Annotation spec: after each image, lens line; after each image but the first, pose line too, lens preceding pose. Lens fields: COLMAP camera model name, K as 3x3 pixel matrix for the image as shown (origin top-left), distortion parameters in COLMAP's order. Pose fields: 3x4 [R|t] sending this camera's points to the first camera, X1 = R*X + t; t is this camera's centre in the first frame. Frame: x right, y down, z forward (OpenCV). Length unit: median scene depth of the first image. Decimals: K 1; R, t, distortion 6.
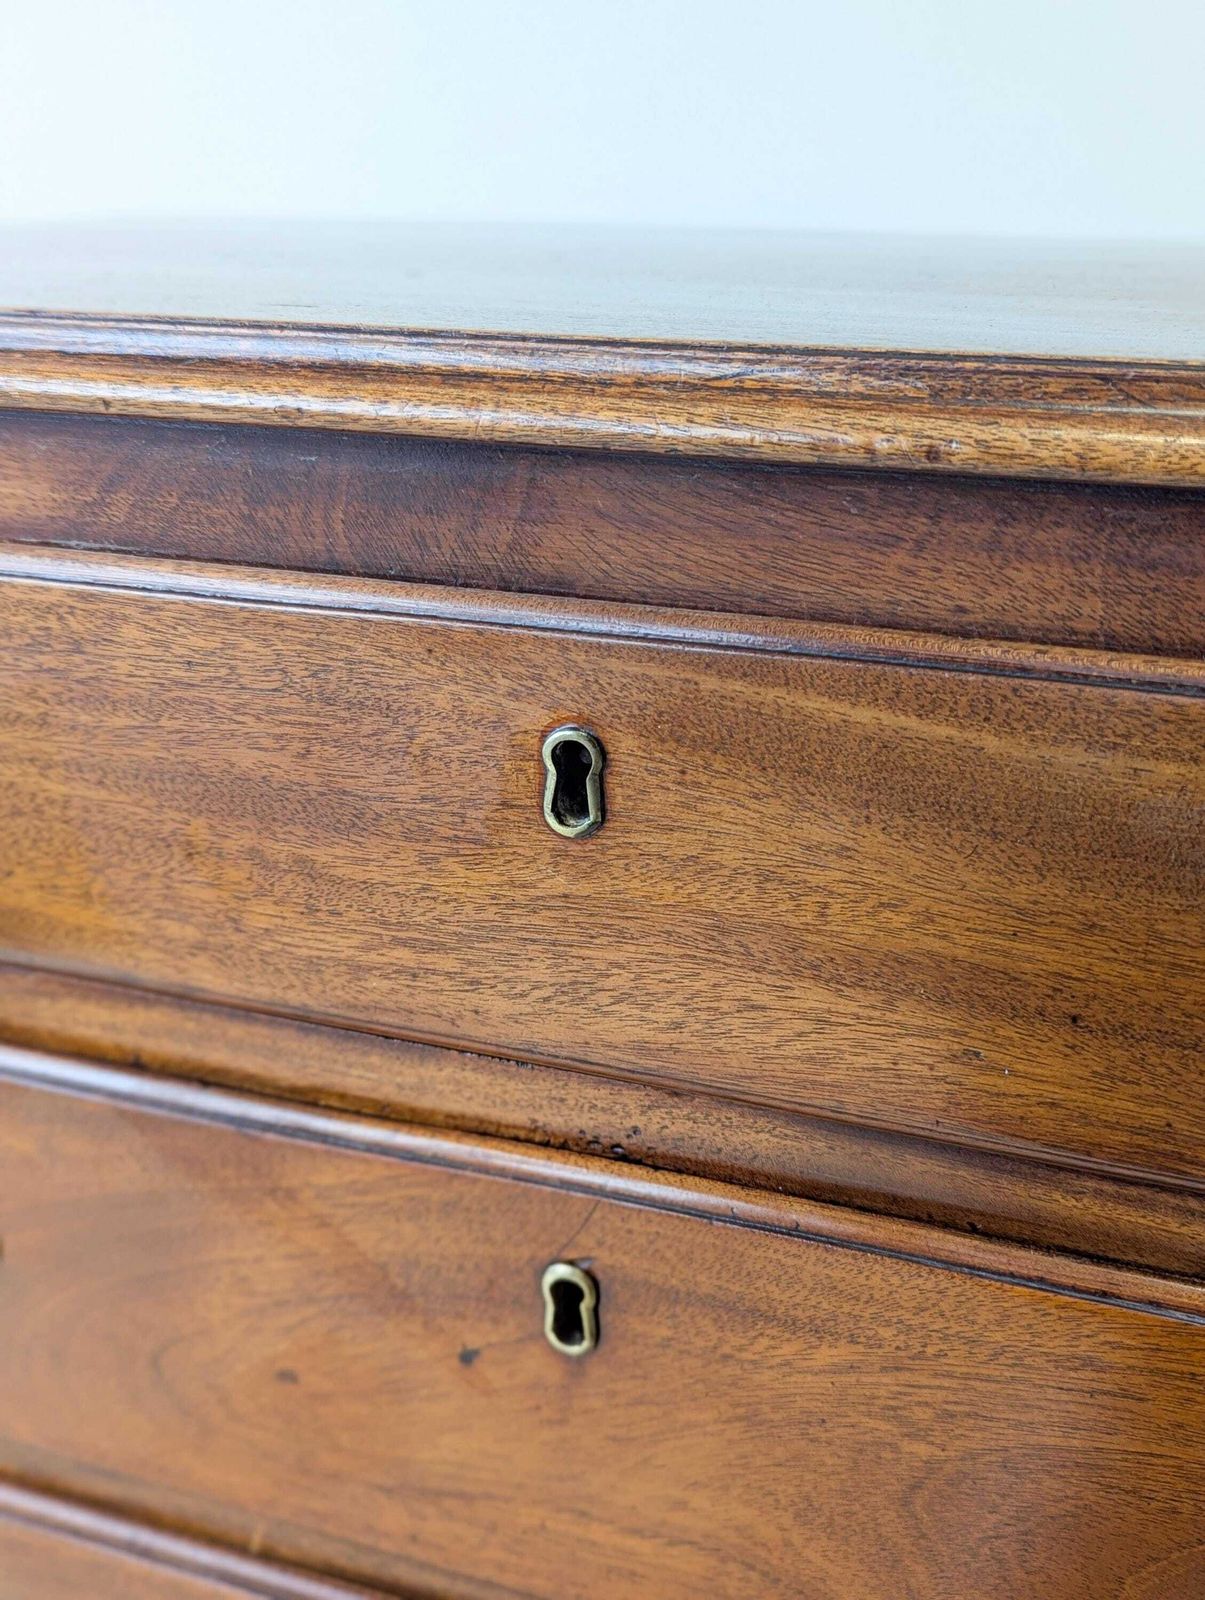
lens RADIAL K [[1754.8, 0, 601.9], [0, 1754.8, 848.0], [0, 0, 1]] dist [0.090857, -0.192964]
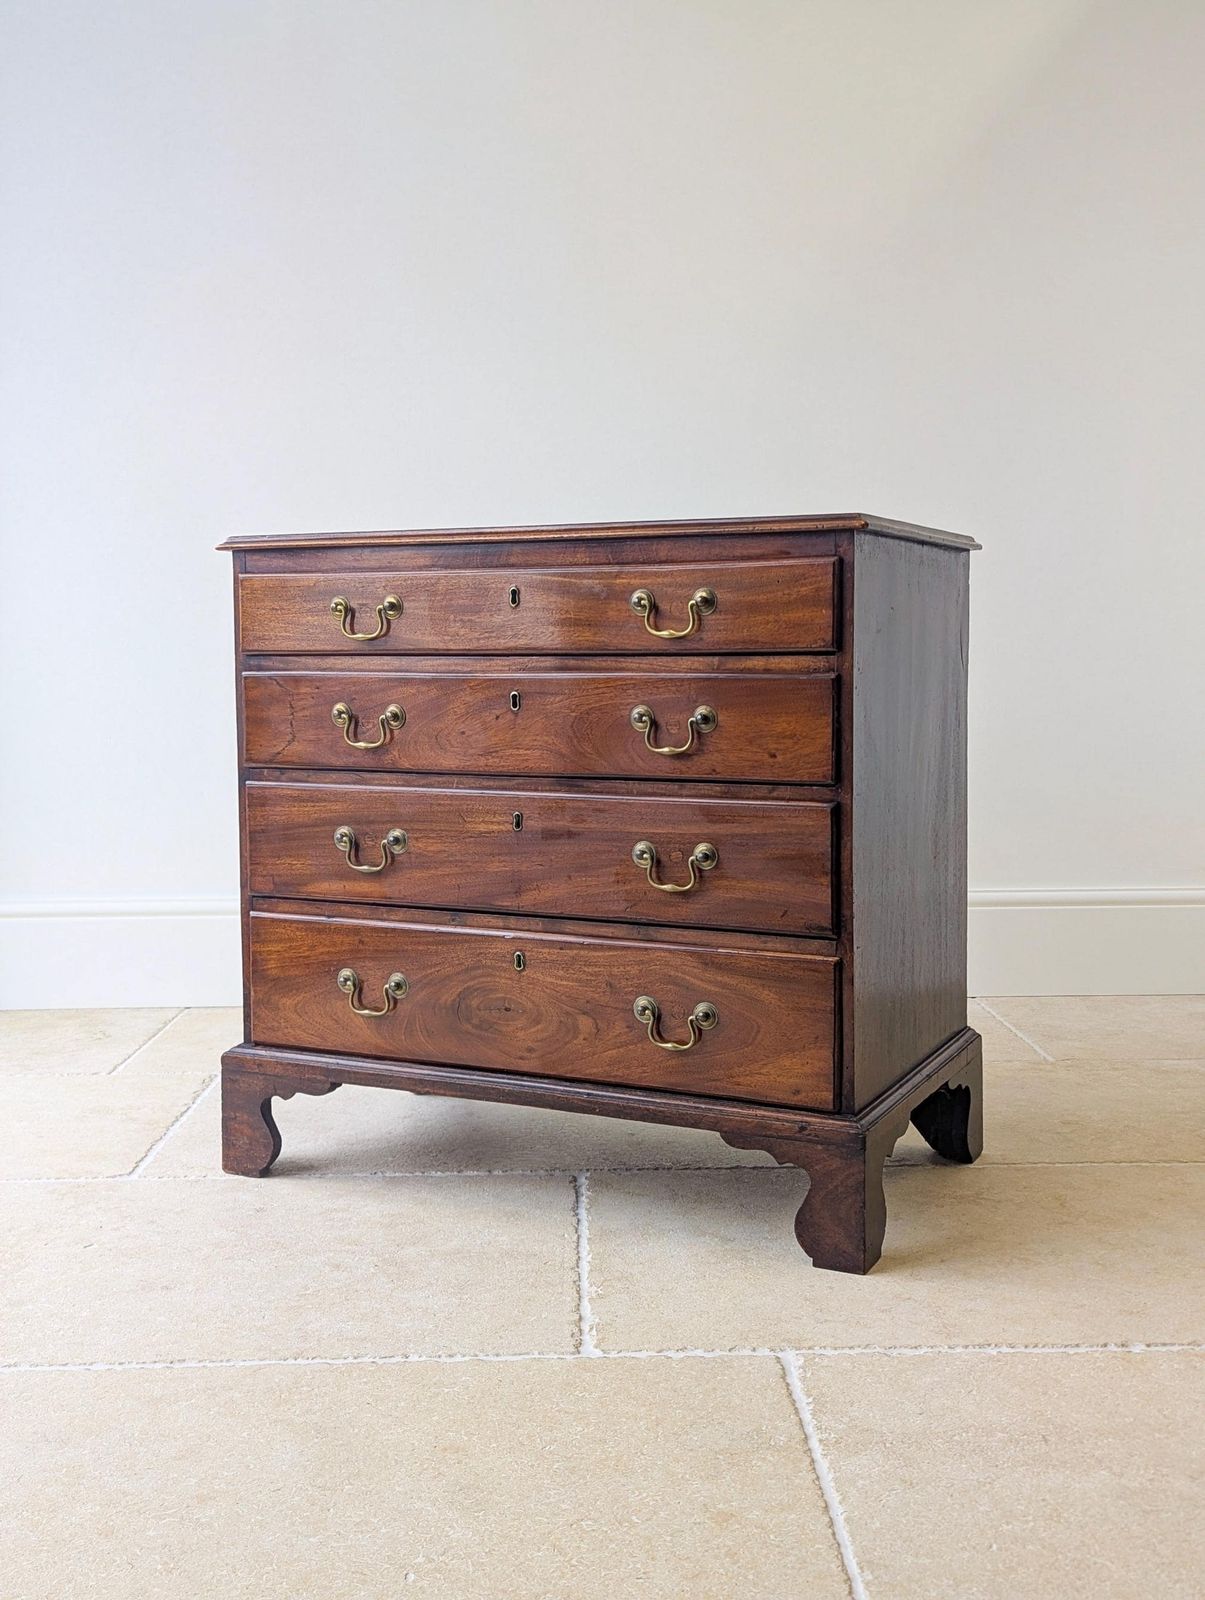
lens RADIAL K [[1756.3, 0, 614.7], [0, 1756.3, 782.3], [0, 0, 1]] dist [0.091904, -0.072650]
pose [[0.994242, -0.003581, -0.107097, 0.924162], [-0.027861, 0.956429, -0.290633, 2.207104], [0.103471, 0.291944, 0.950822, -4.302695]]
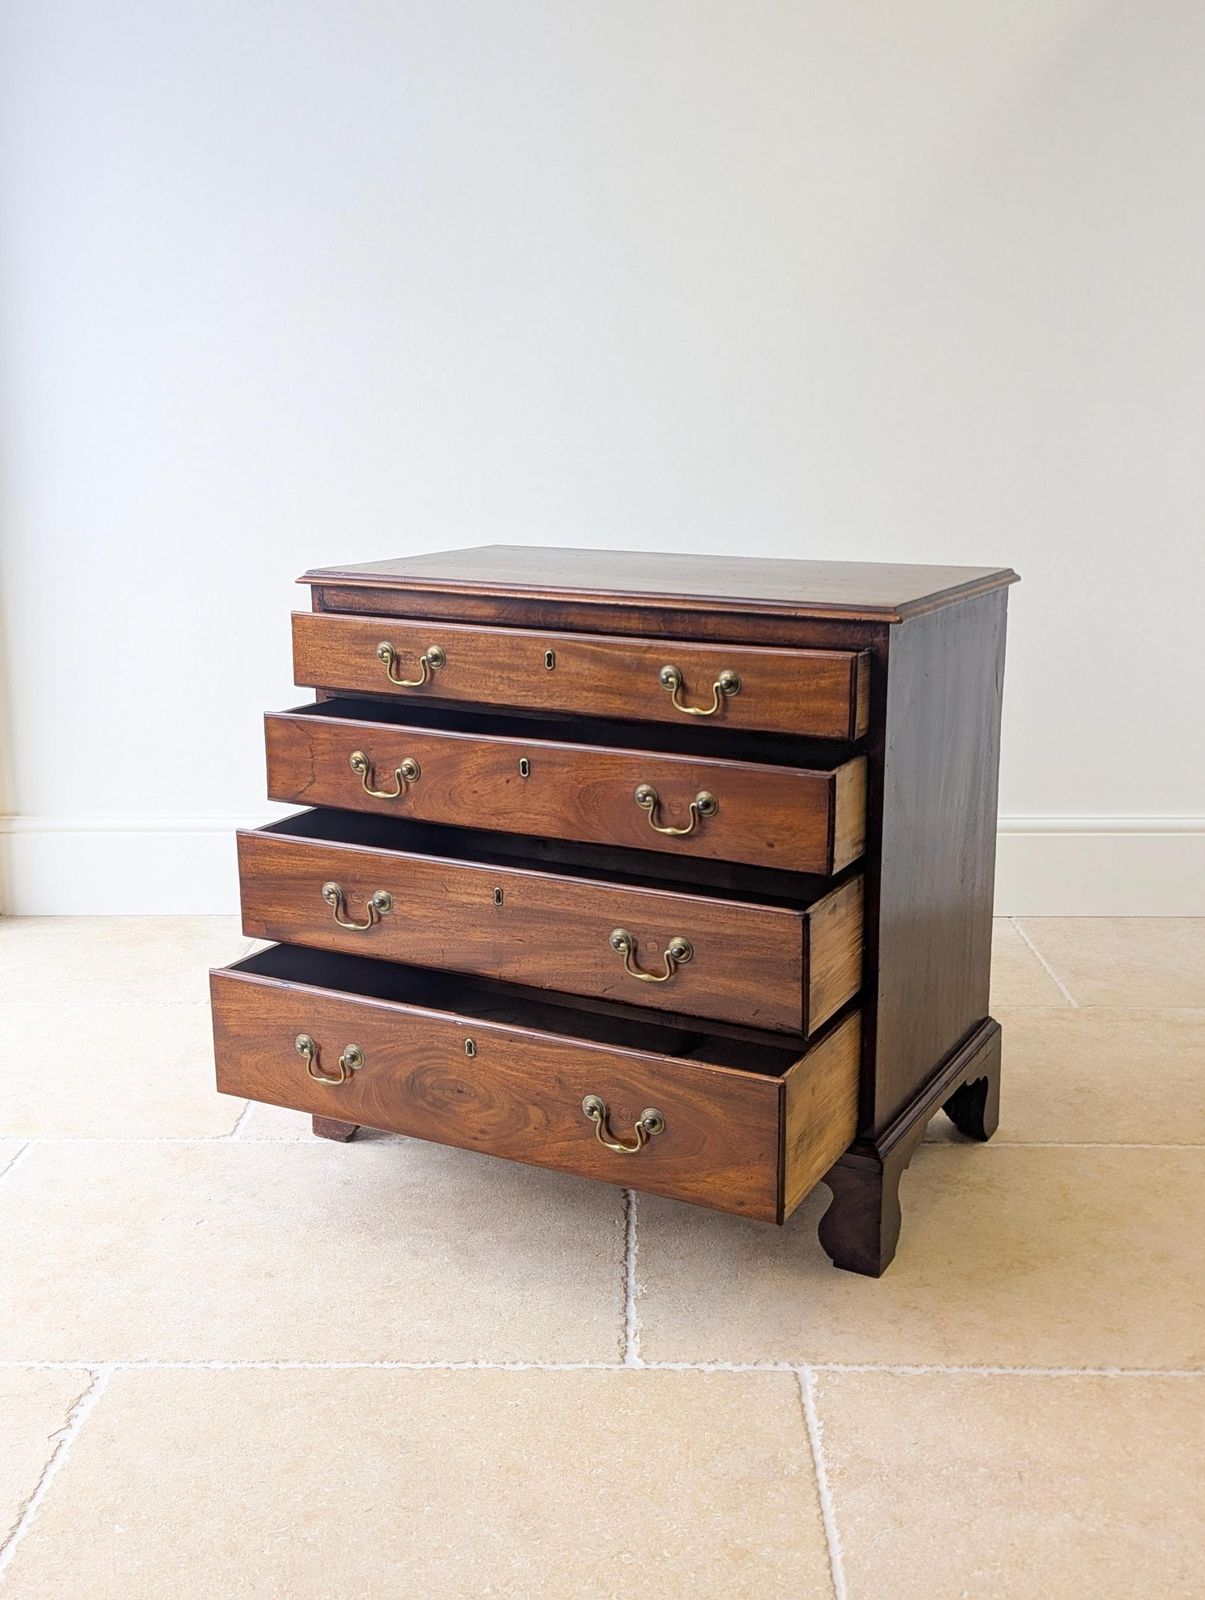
lens RADIAL K [[1758.2, 0, 602.5], [0, 1758.2, 800.0], [0, 0, 1]] dist [0.074577, -0.019062]
pose [[0.988131, 0.026715, -0.151275, 1.035029], [-0.047655, 0.989488, -0.136539, 1.308903], [0.146037, 0.142127, 0.979016, -4.999772]]
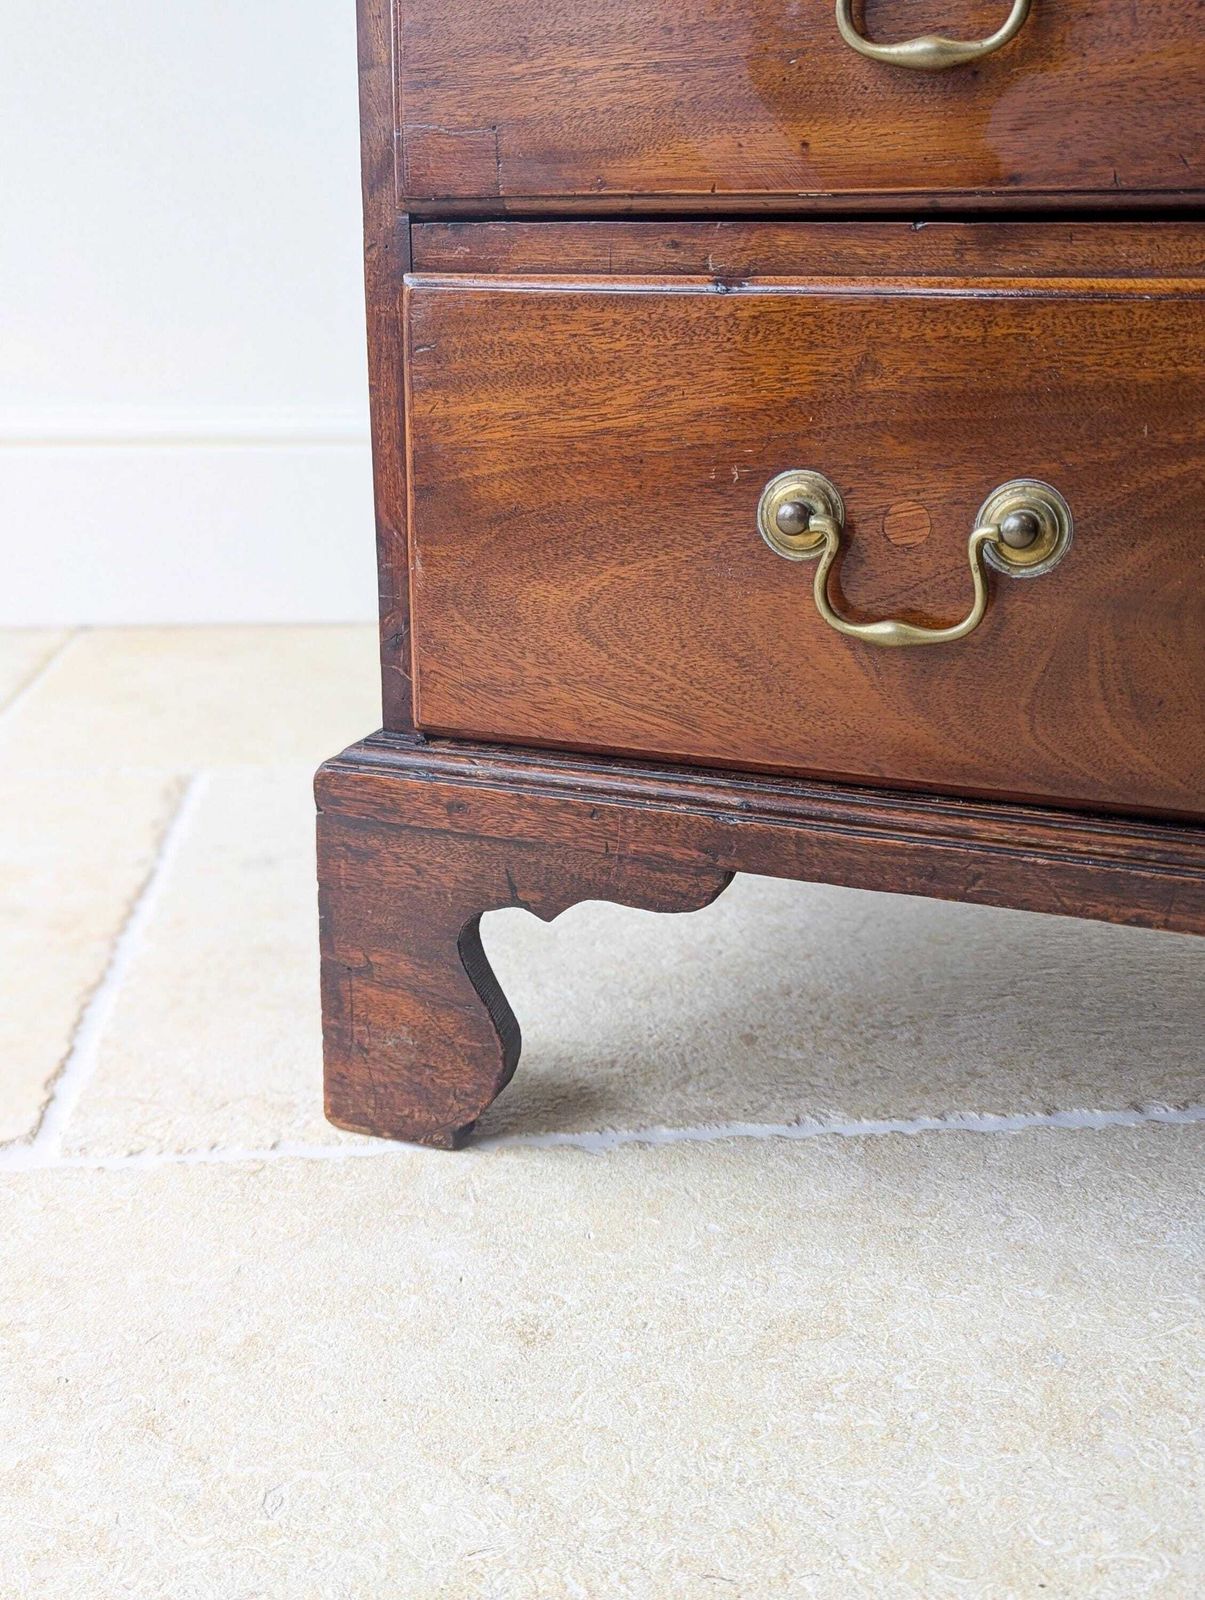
lens RADIAL K [[1766.5, 0, 596.3], [0, 1766.5, 800.3], [0, 0, 1]] dist [0.081399, -0.061916]
pose [[0.999532, 0.008079, -0.029505, -0.811304], [-0.010276, 0.997125, -0.075070, 1.506299], [0.028813, 0.075339, 0.996742, -0.009487]]
